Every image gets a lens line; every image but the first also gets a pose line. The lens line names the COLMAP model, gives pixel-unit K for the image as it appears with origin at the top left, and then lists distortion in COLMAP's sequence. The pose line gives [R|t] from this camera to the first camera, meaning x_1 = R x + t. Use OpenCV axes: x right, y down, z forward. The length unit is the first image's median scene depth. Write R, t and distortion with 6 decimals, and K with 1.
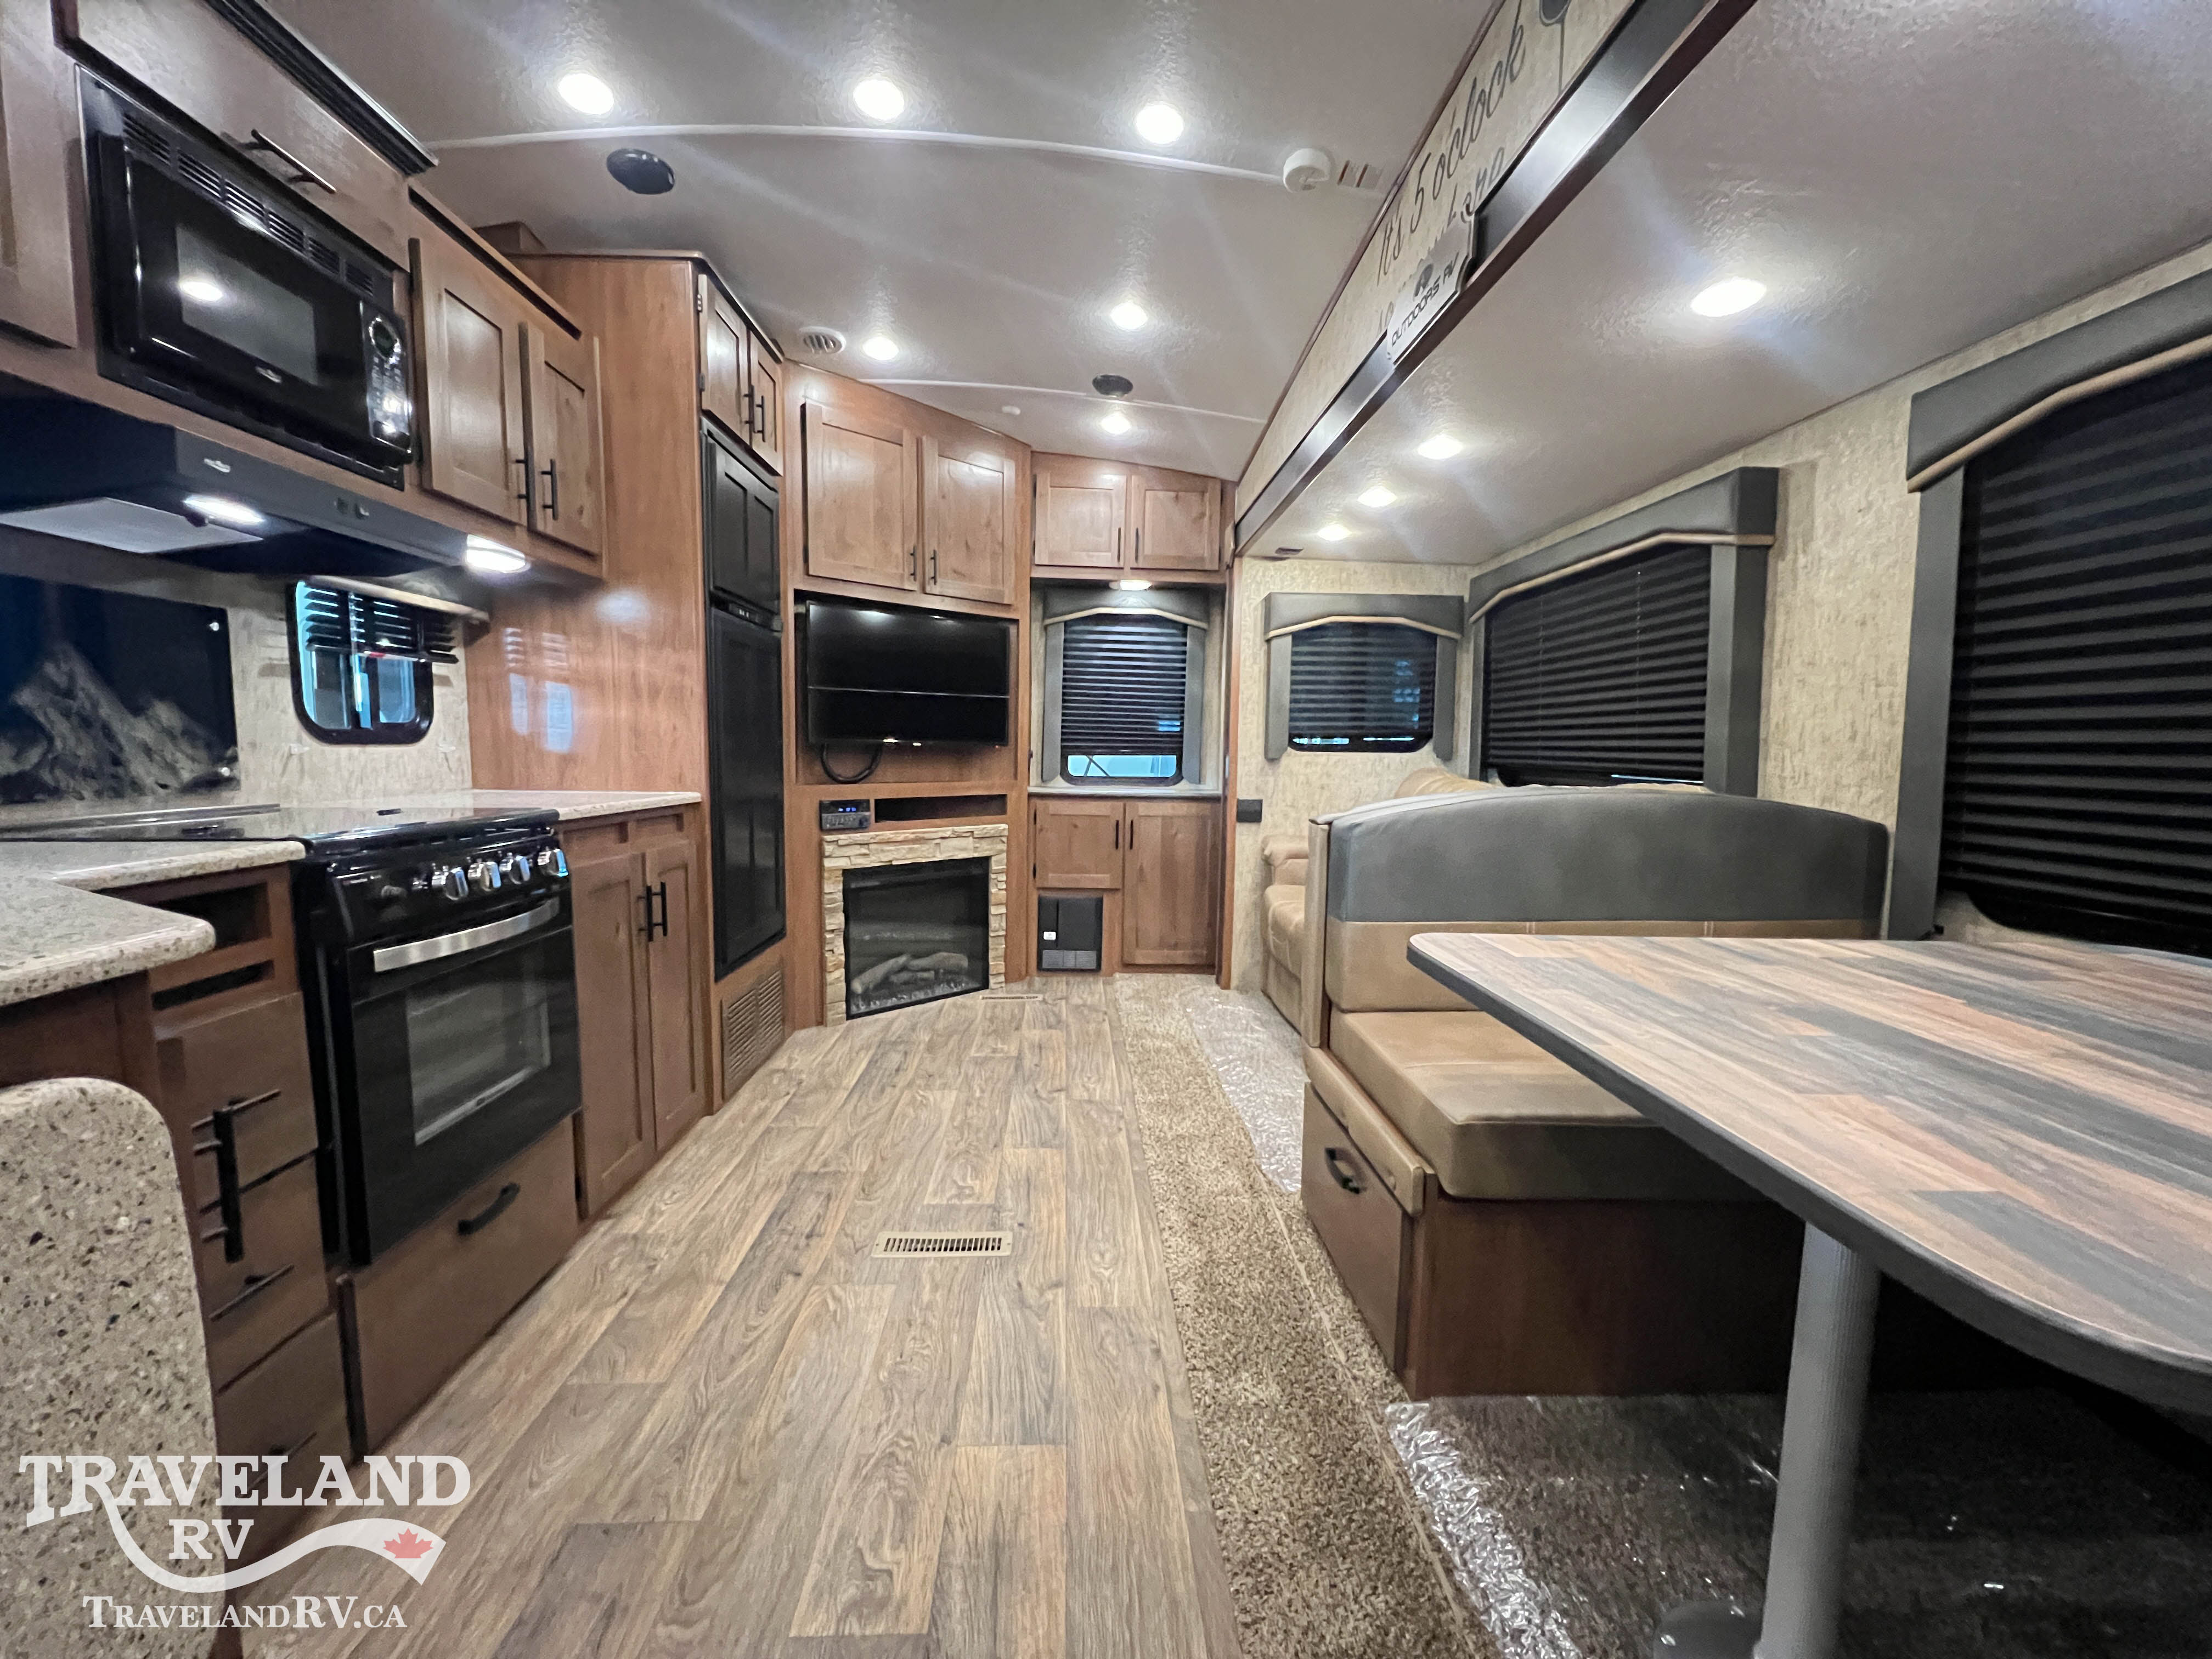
lens RADIAL K [[879.8, 0, 1104.9], [0, 879.8, 827.7], [0, 0, 1]] dist [-0.000017, -0.000445]
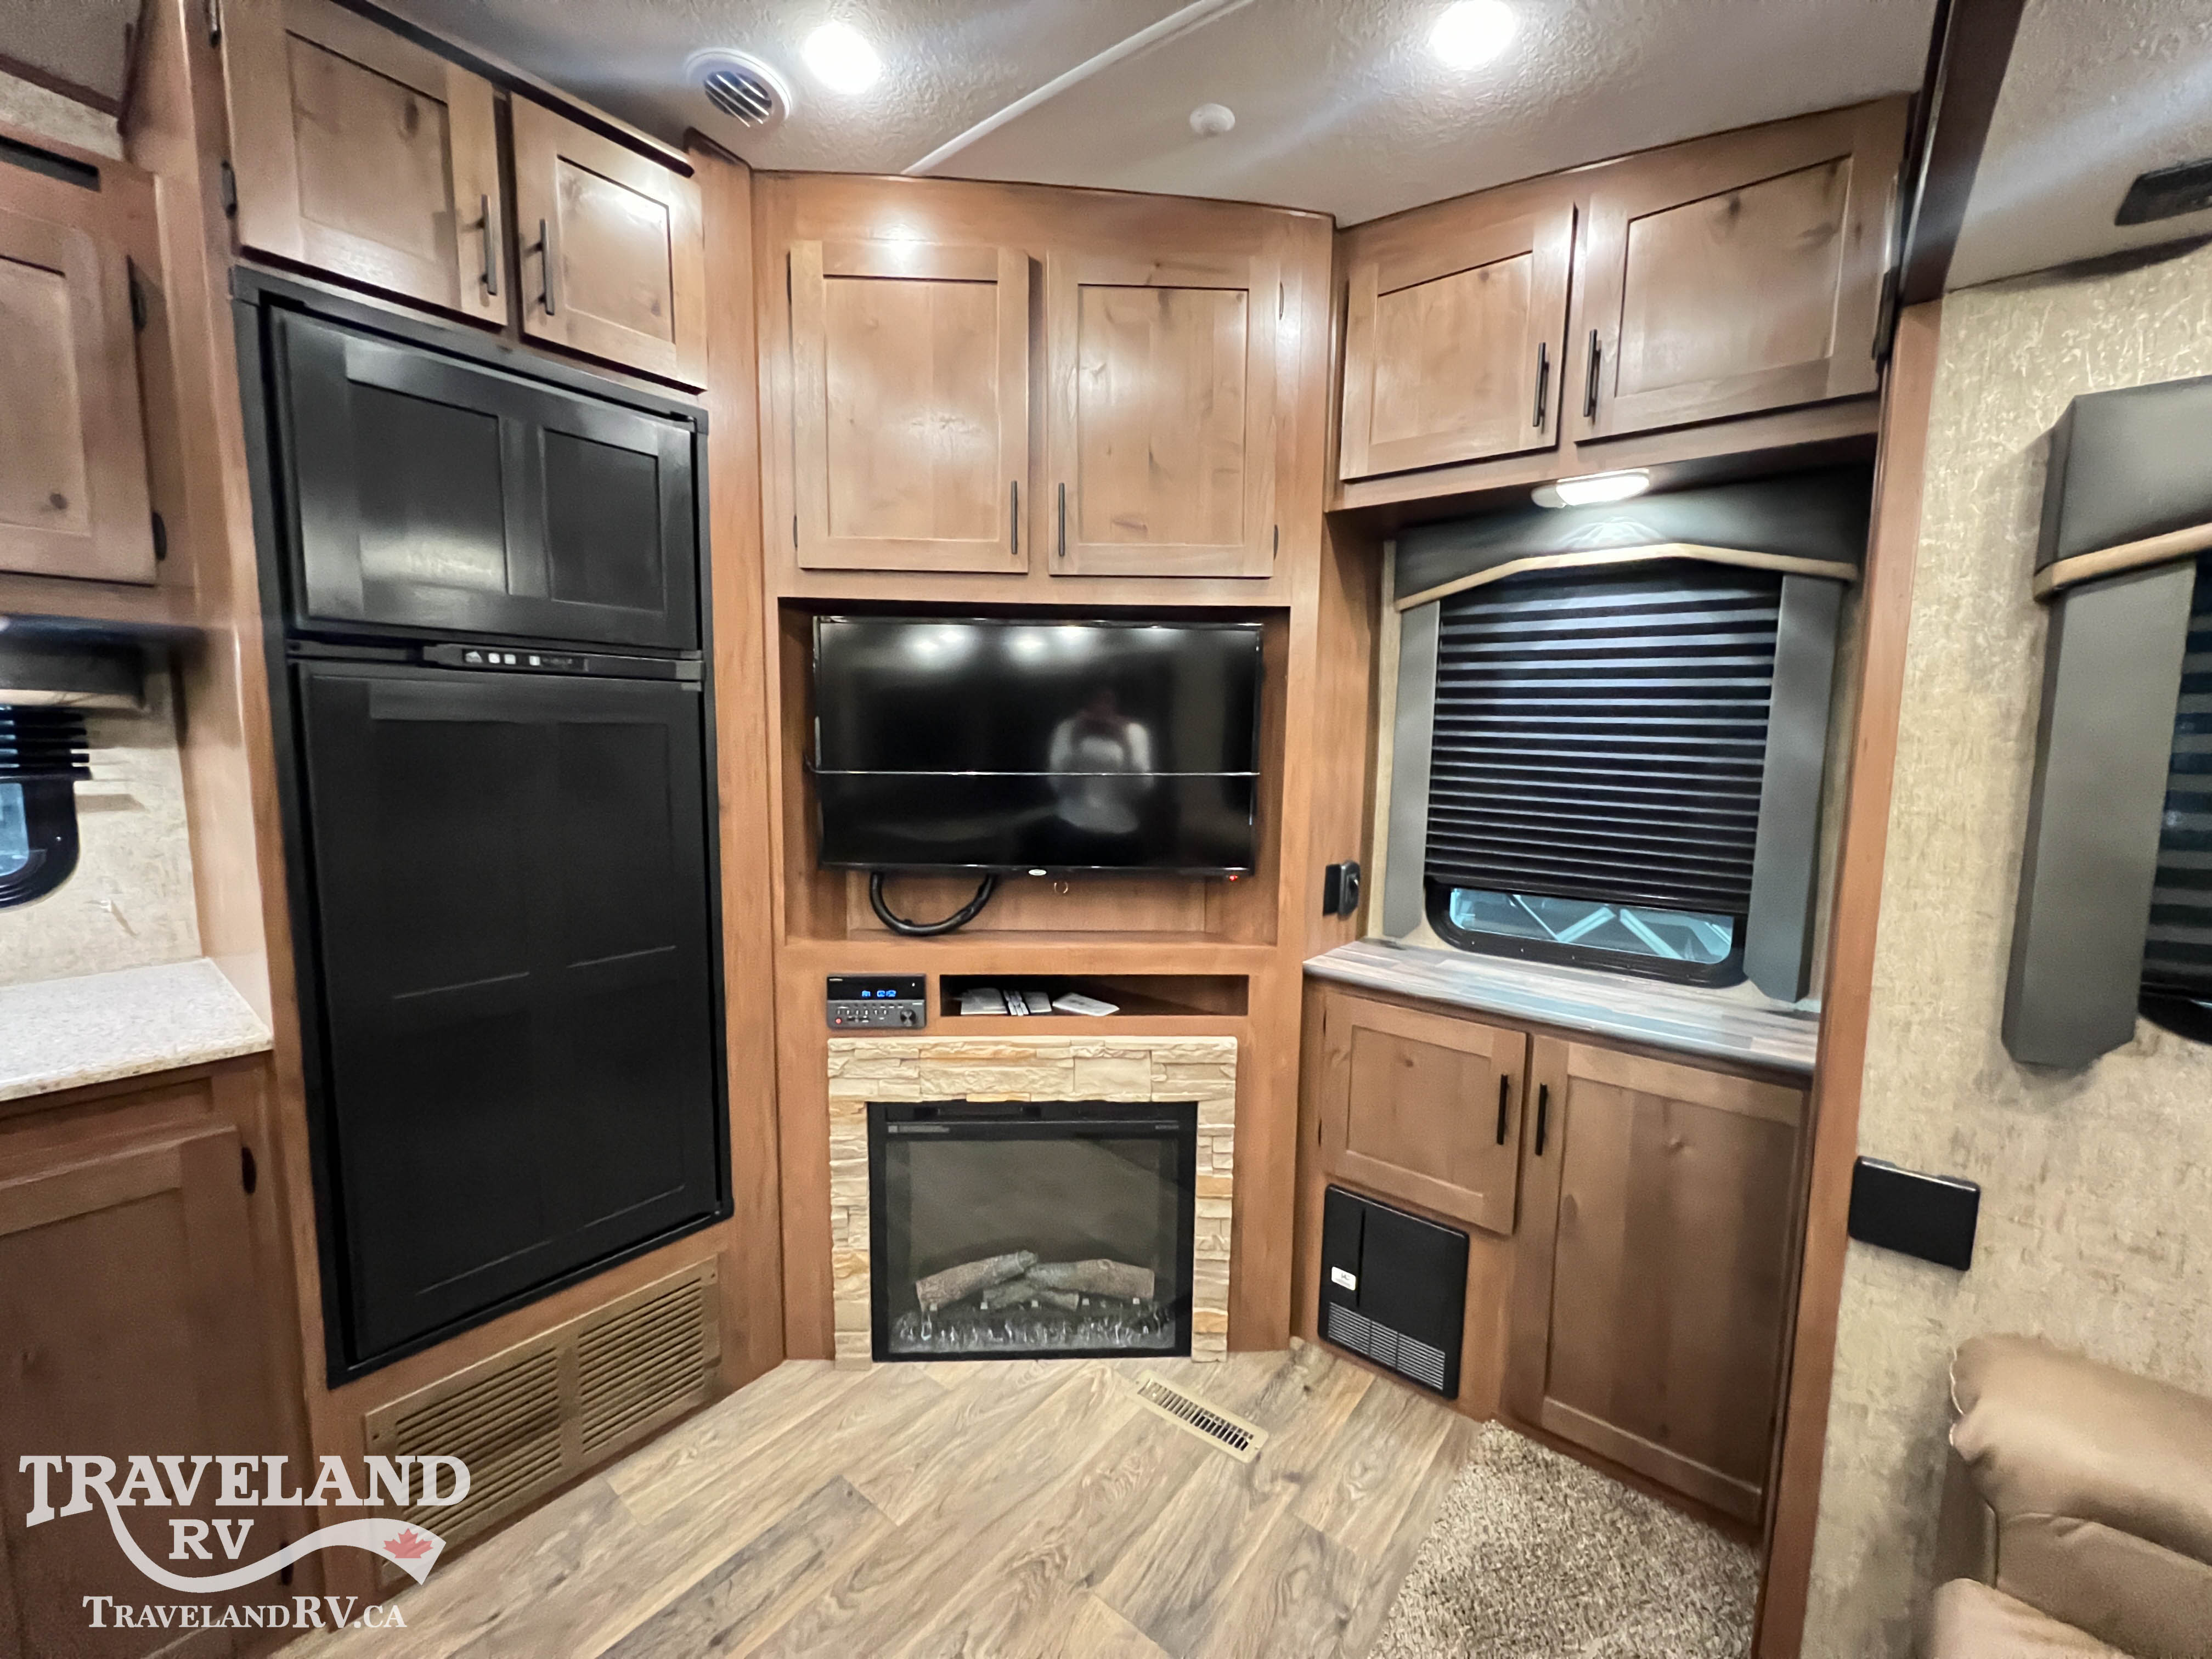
lens RADIAL K [[879.8, 0, 1104.0], [0, 879.8, 824.5], [0, 0, 1]] dist [-0.000017, -0.000445]
pose [[0.752394, 0.063876, -0.655609, 0.165143], [-0.063747, 0.997676, 0.024045, -0.150579], [0.655621, 0.023702, 0.754718, 0.695525]]
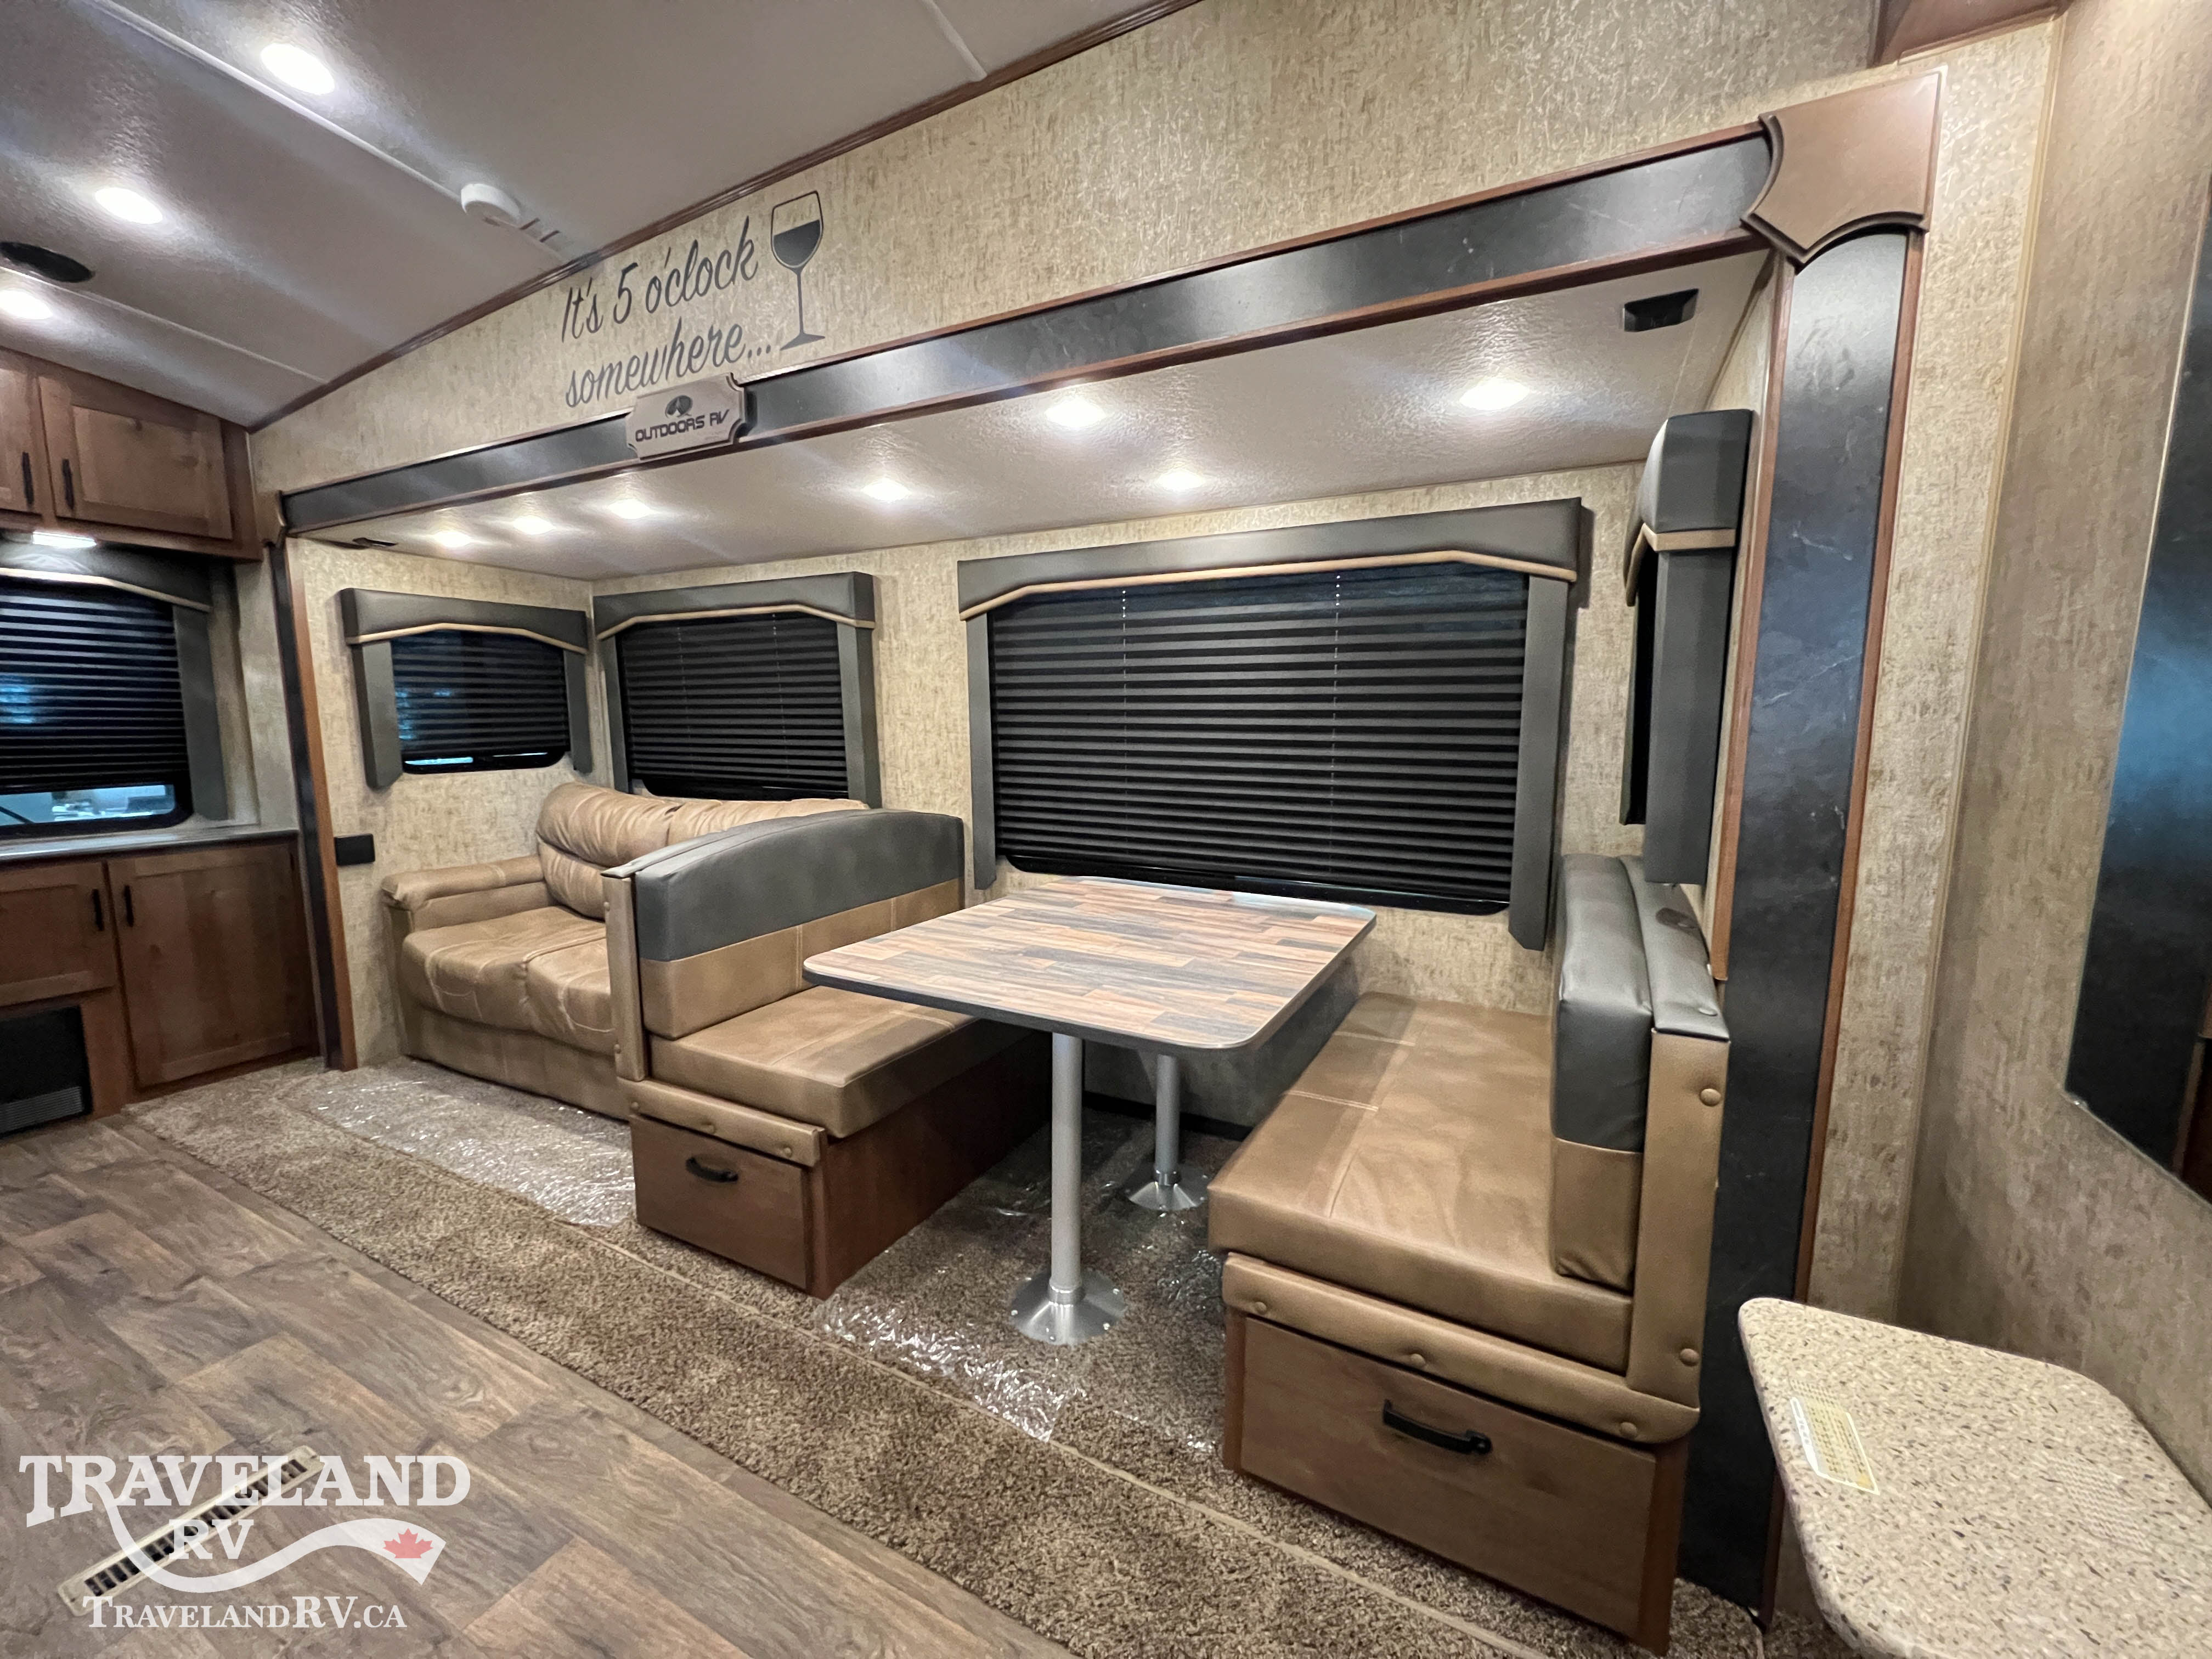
lens RADIAL K [[879.8, 0, 1104.7], [0, 879.8, 825.0], [0, 0, 1]] dist [-0.000017, -0.000445]
pose [[0.497785, -0.124060, 0.858382, -0.215466], [0.085127, 0.991927, 0.093995, -0.068406], [-0.863113, 0.026282, 0.504327, -0.029094]]
